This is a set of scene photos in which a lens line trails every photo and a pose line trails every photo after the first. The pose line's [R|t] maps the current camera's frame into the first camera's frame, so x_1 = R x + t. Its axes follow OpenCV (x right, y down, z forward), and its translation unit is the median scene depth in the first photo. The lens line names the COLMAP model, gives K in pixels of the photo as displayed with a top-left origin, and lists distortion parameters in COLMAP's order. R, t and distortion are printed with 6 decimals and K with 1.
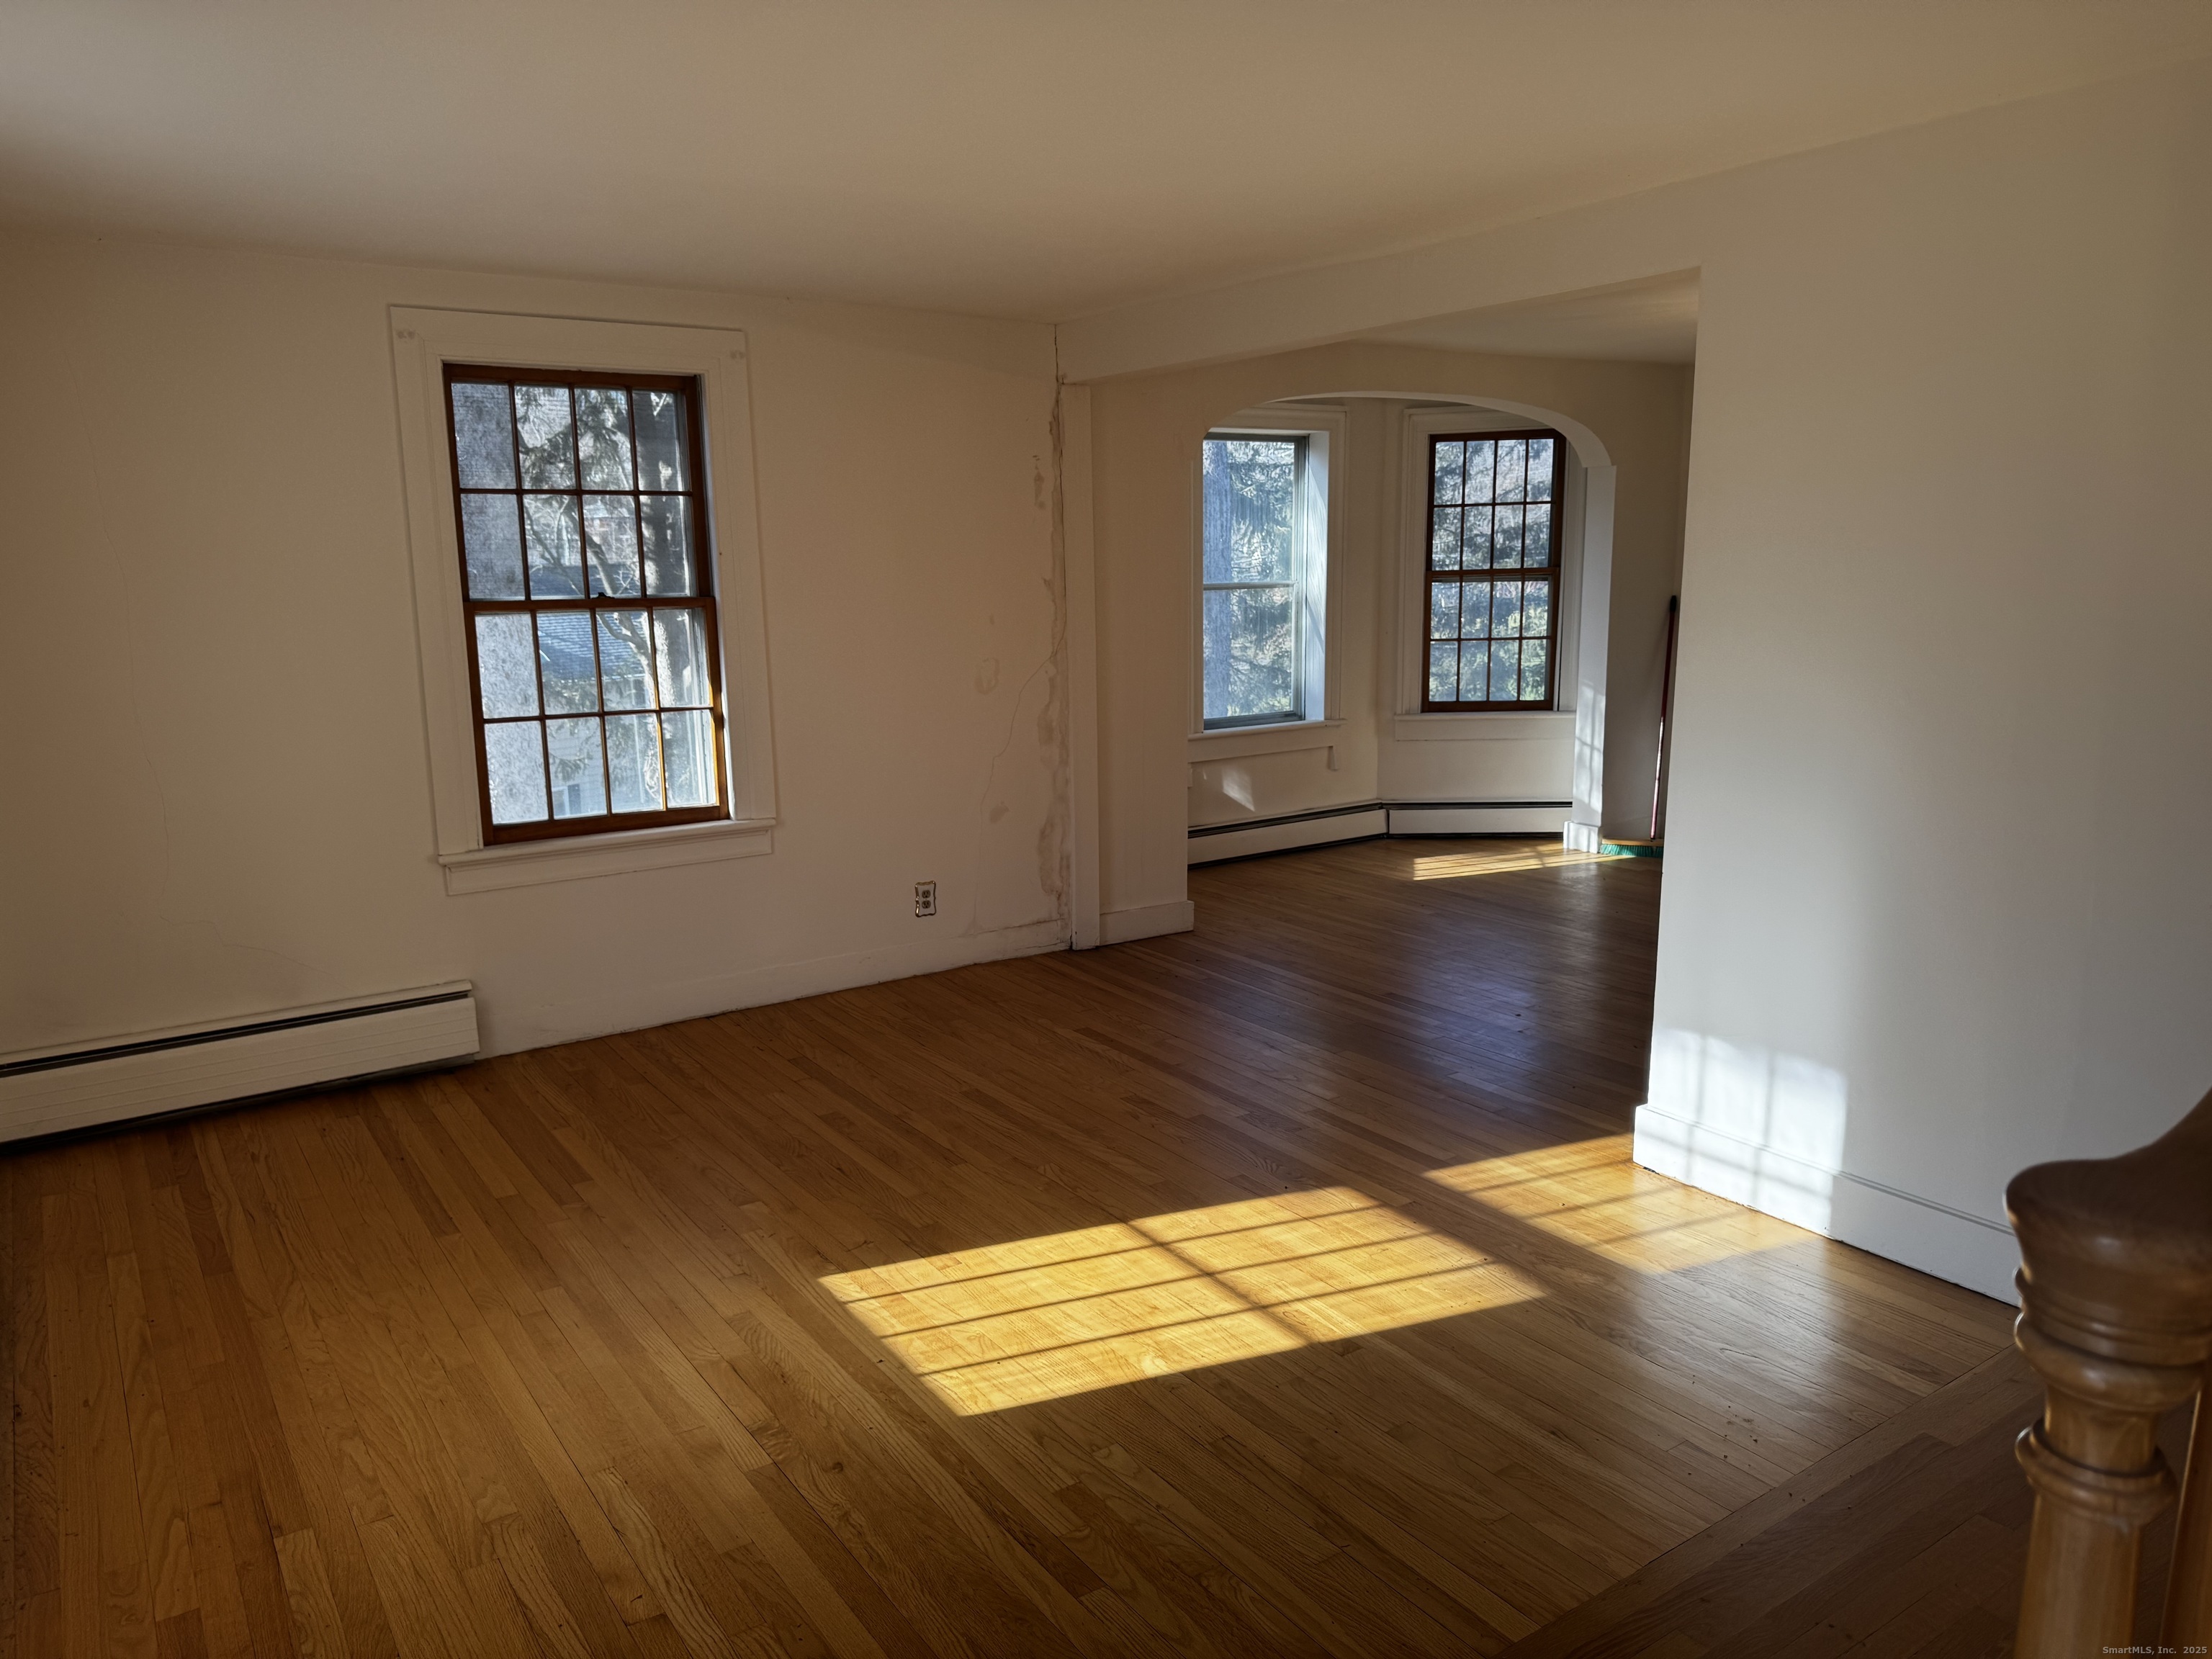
lens RADIAL K [[1534.2, 0, 1121.4], [0, 1534.2, 831.9], [0, 0, 1]] dist [0.032825, 0.000353]
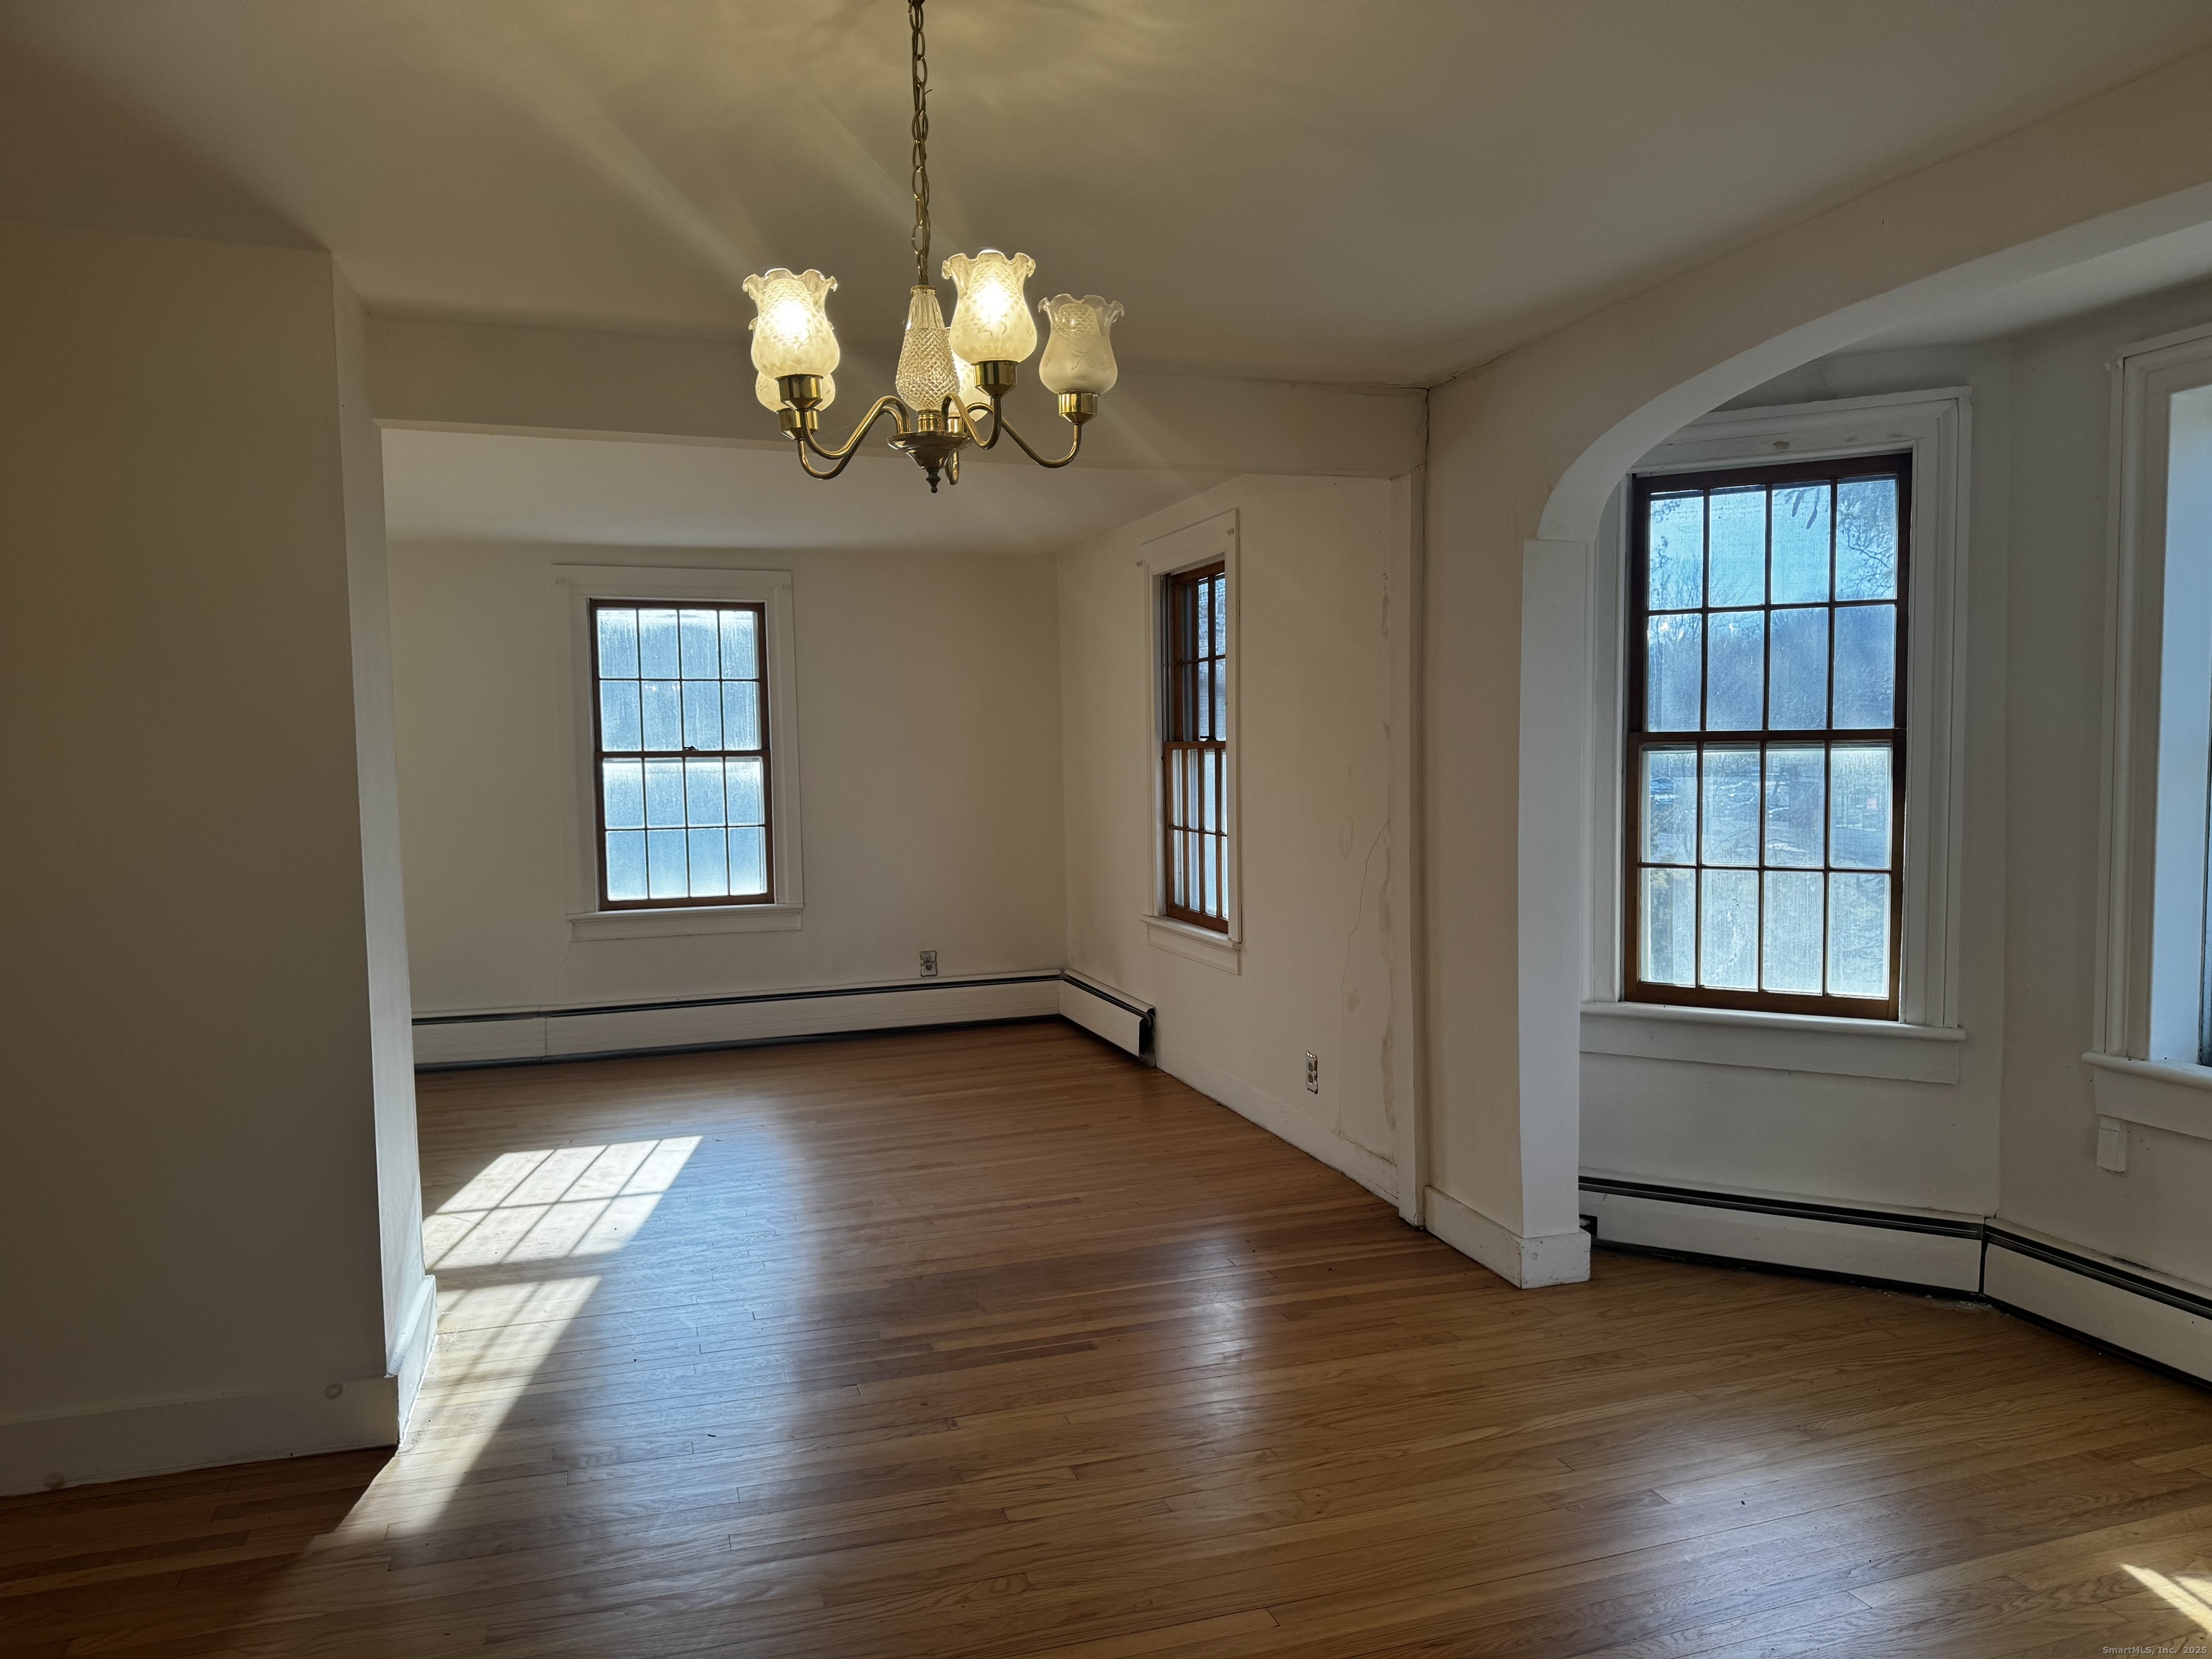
lens RADIAL K [[1534.2, 0, 1121.4], [0, 1534.2, 831.9], [0, 0, 1]] dist [0.032825, 0.000353]
pose [[-0.277531, 0.084270, -0.957014, 1.191089], [-0.144667, 0.981121, 0.128346, -0.312222], [0.949762, 0.174068, -0.260101, 1.667529]]
